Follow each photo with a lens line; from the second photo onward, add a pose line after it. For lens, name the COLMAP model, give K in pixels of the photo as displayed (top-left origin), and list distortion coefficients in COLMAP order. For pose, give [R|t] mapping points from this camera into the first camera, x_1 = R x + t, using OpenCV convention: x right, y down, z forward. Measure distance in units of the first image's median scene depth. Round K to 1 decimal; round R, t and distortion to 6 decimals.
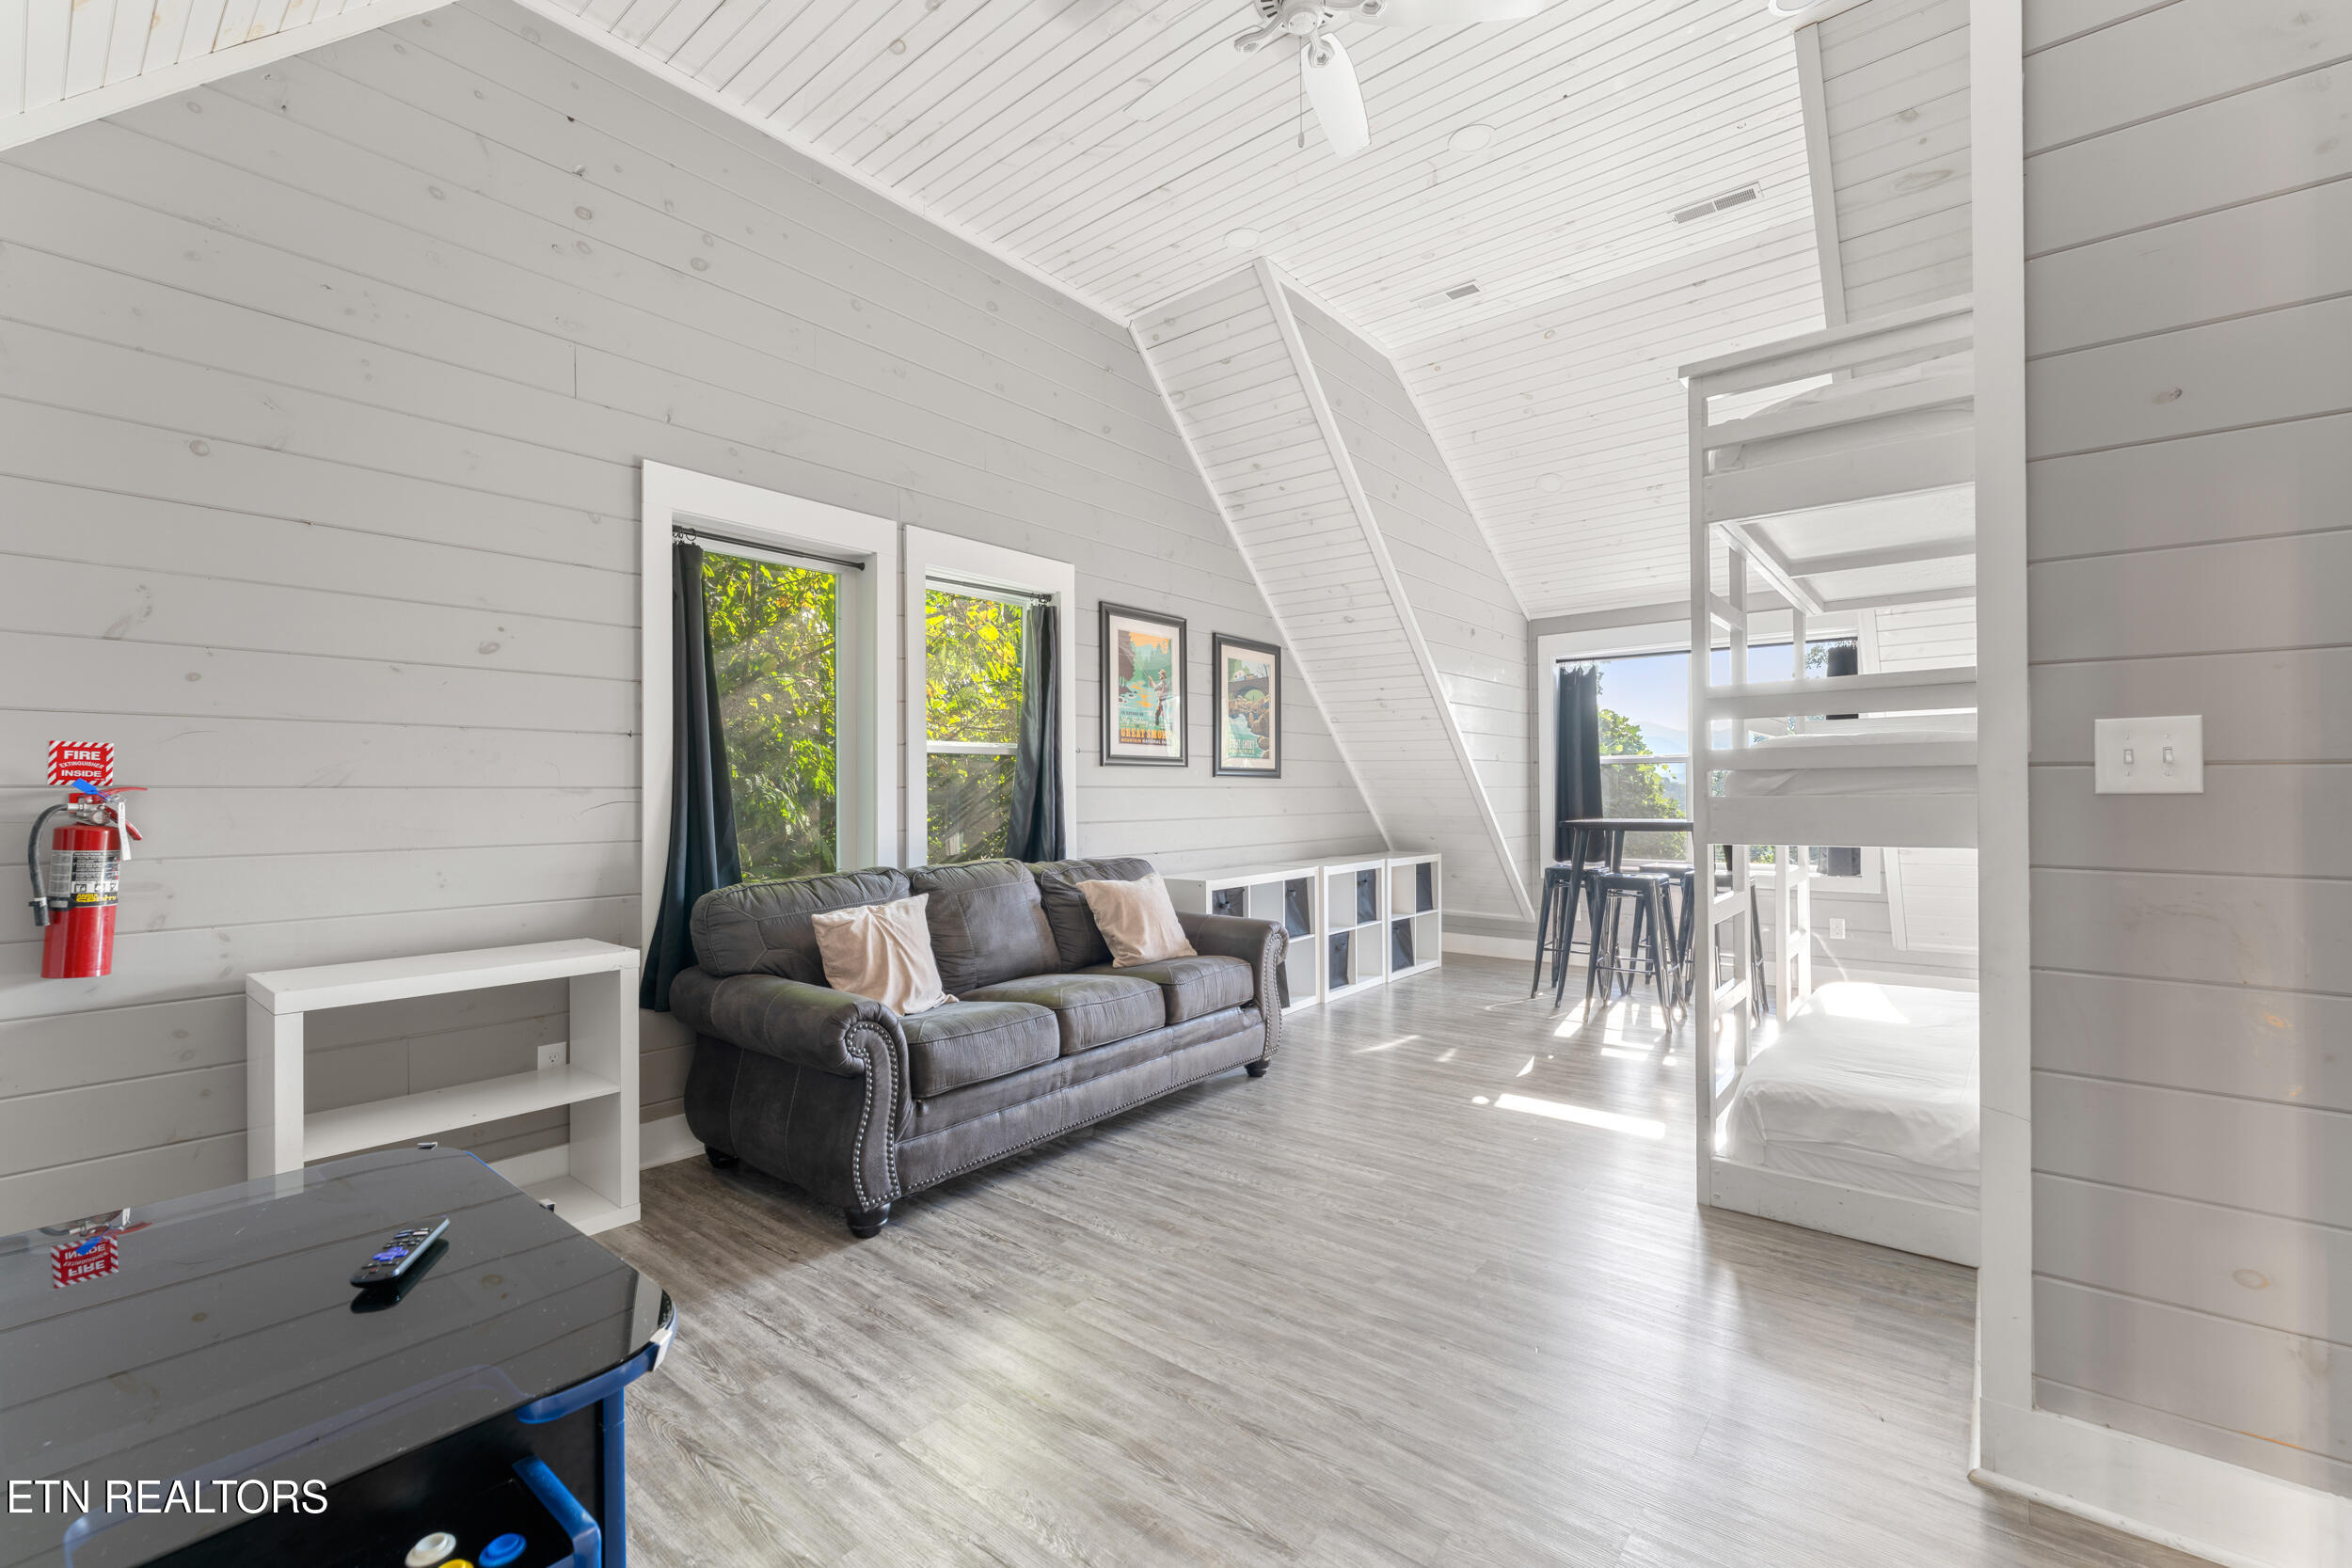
lens RADIAL K [[994.3, 0, 1169.1], [0, 994.3, 789.0], [0, 0, 1]] dist [0.000926, 0.000240]
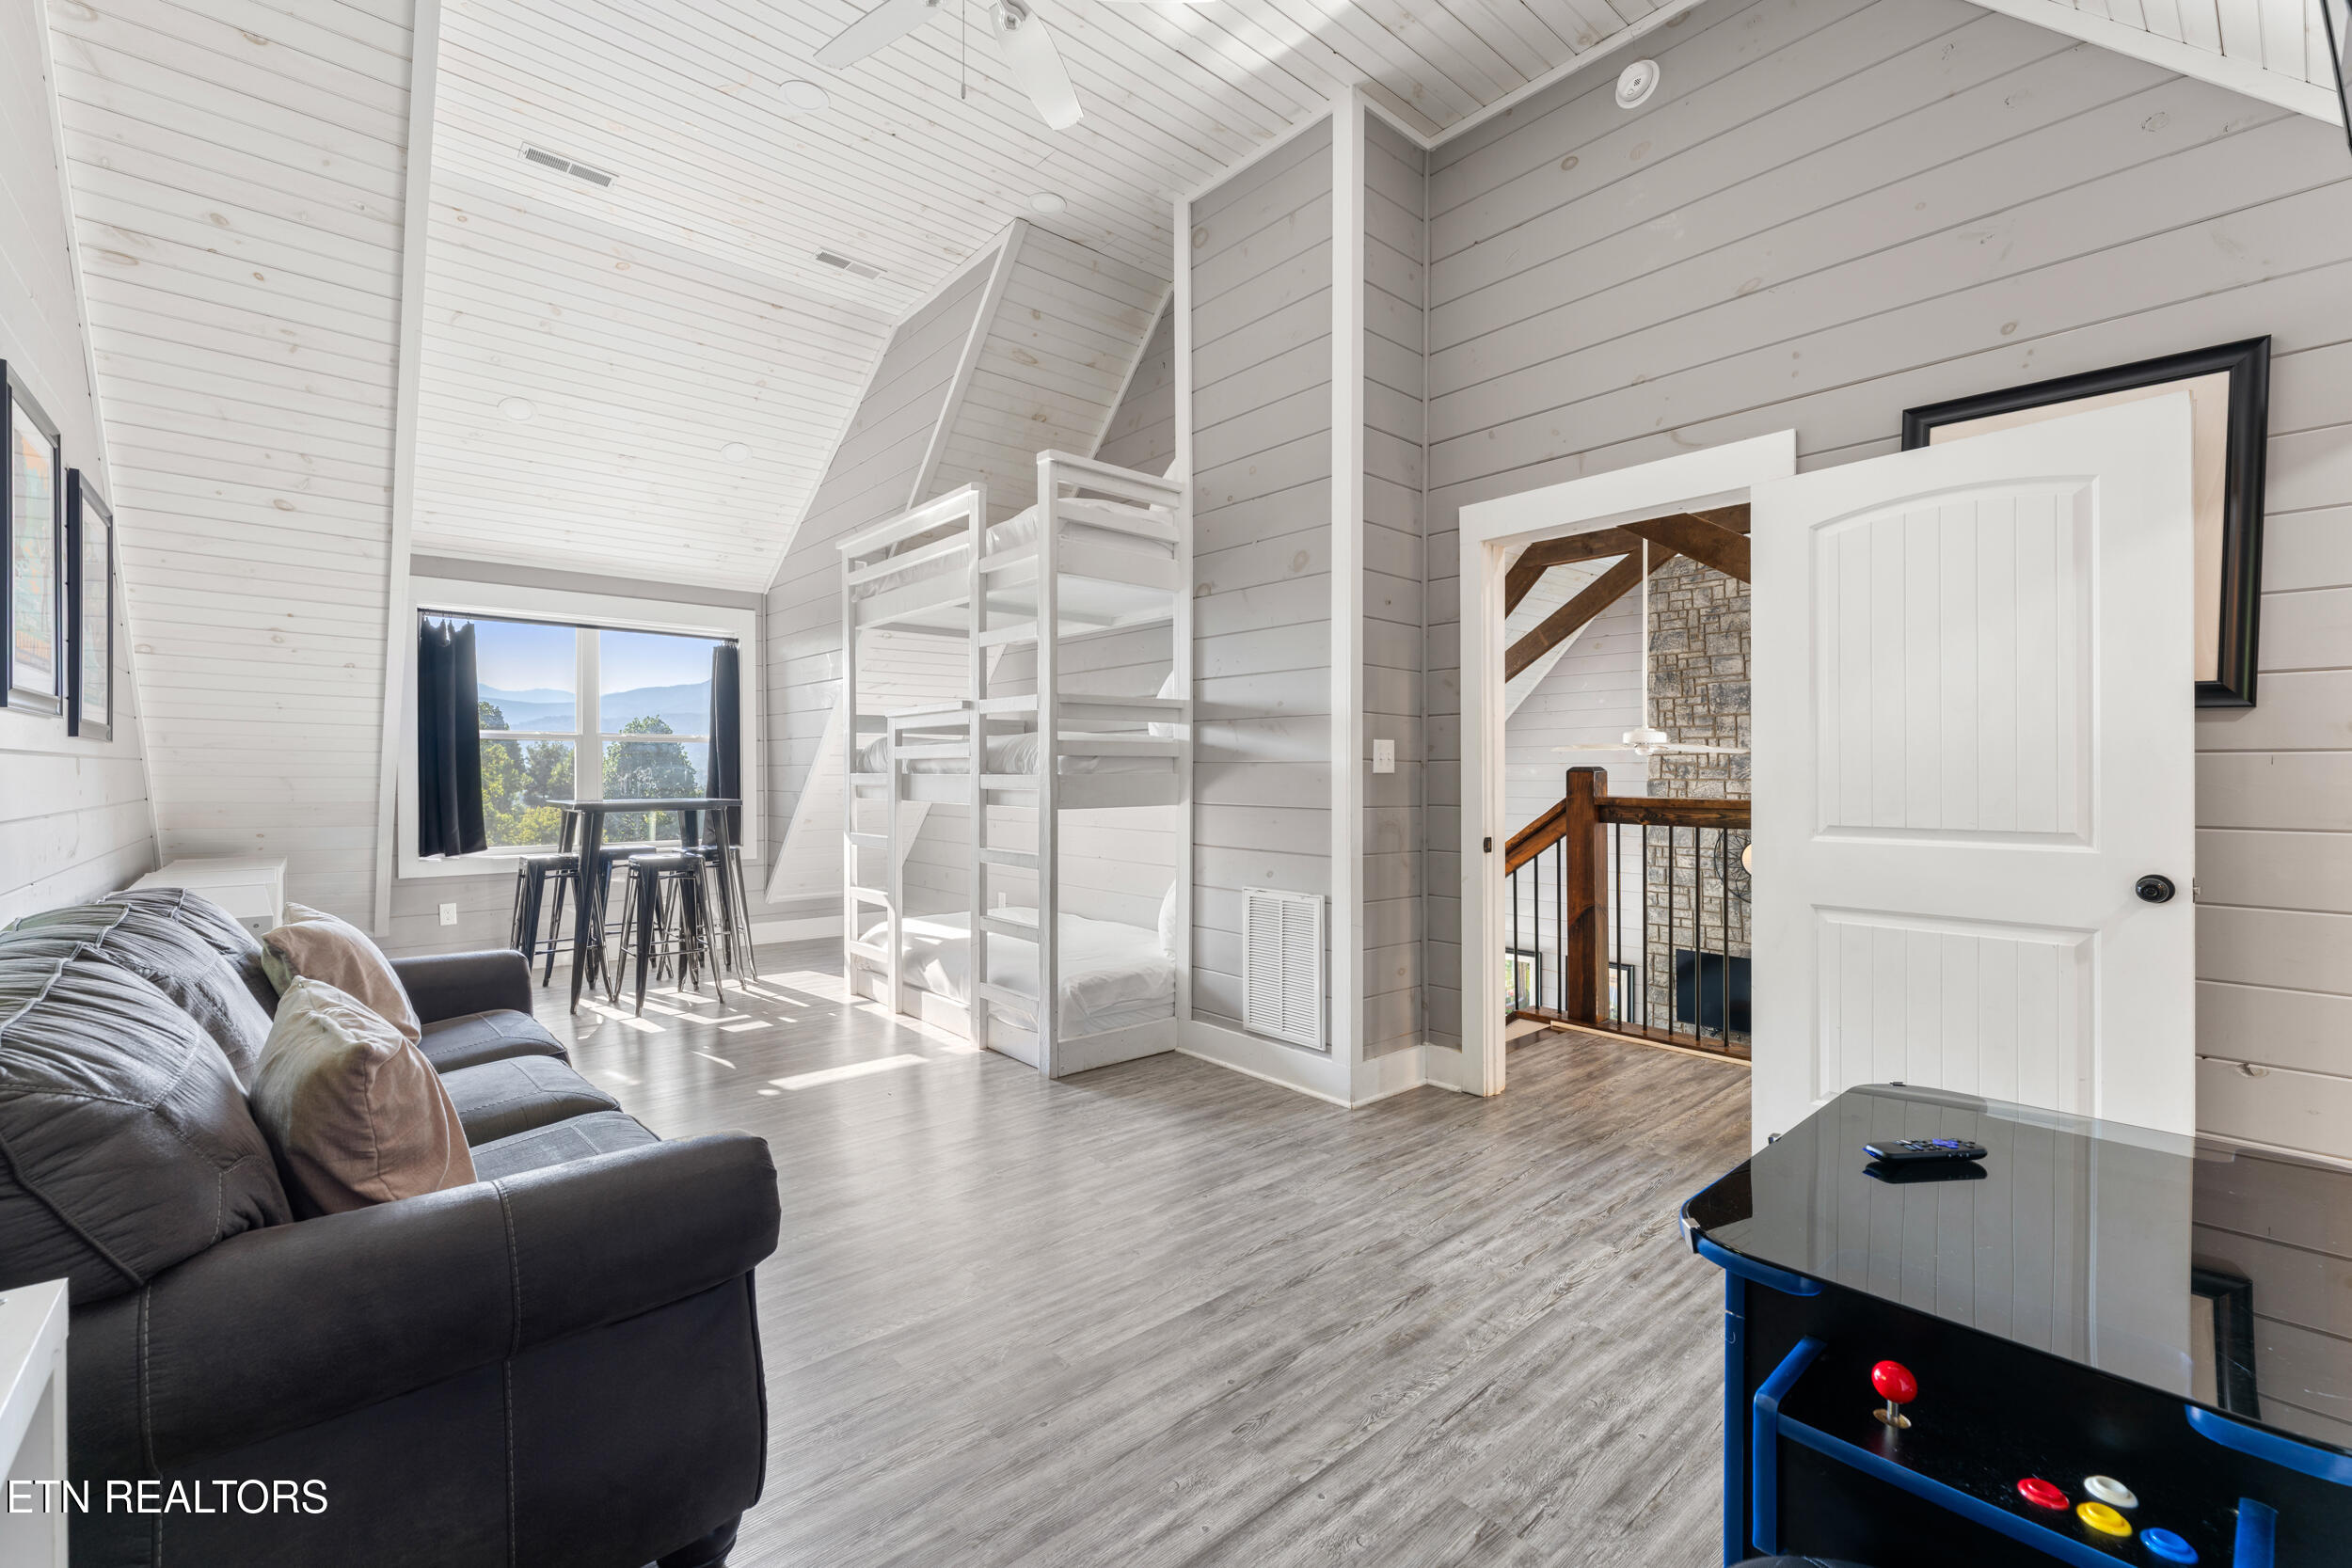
lens RADIAL K [[994.3, 0, 1173.7], [0, 994.3, 778.1], [0, 0, 1]] dist [0.000926, 0.000240]
pose [[0.158744, 0.001237, 0.987319, -0.785451], [-0.007992, 0.999968, 0.000033, 0.010720], [-0.987287, -0.007896, 0.158749, 0.645726]]
